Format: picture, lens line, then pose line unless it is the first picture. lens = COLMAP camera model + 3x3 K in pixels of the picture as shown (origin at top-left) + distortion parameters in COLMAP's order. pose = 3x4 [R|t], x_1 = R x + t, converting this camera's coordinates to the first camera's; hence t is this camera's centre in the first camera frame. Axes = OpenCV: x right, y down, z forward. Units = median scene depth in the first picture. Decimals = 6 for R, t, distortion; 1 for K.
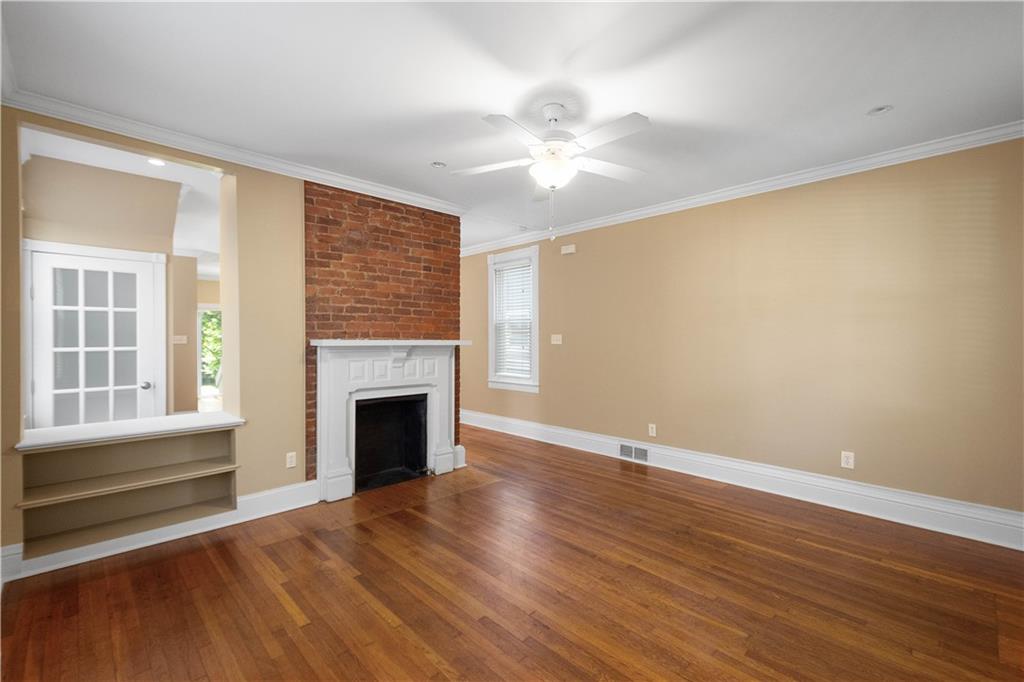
lens RADIAL K [[454.6, 0, 509.4], [0, 454.6, 337.7], [0, 0, 1]] dist [0.009987, -0.000565]
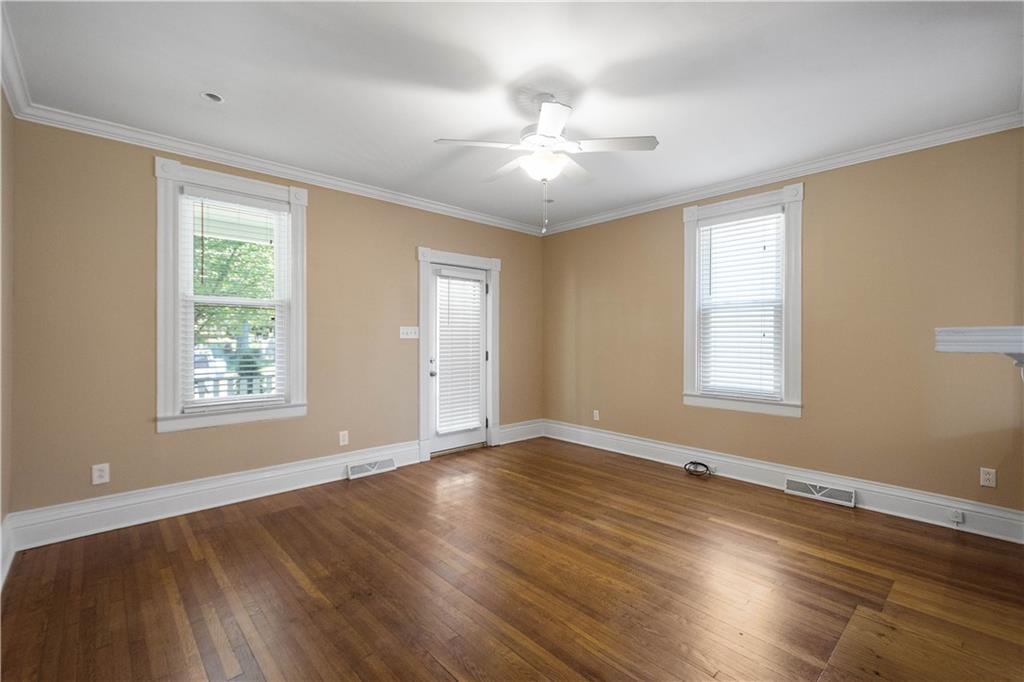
lens RADIAL K [[454.6, 0, 509.4], [0, 454.6, 337.7], [0, 0, 1]] dist [0.009987, -0.000565]
pose [[-0.999828, -0.001986, 0.018453, 0.169039], [-0.001903, 0.999988, 0.004525, 0.016333], [-0.018462, 0.004489, -0.999819, 2.221169]]
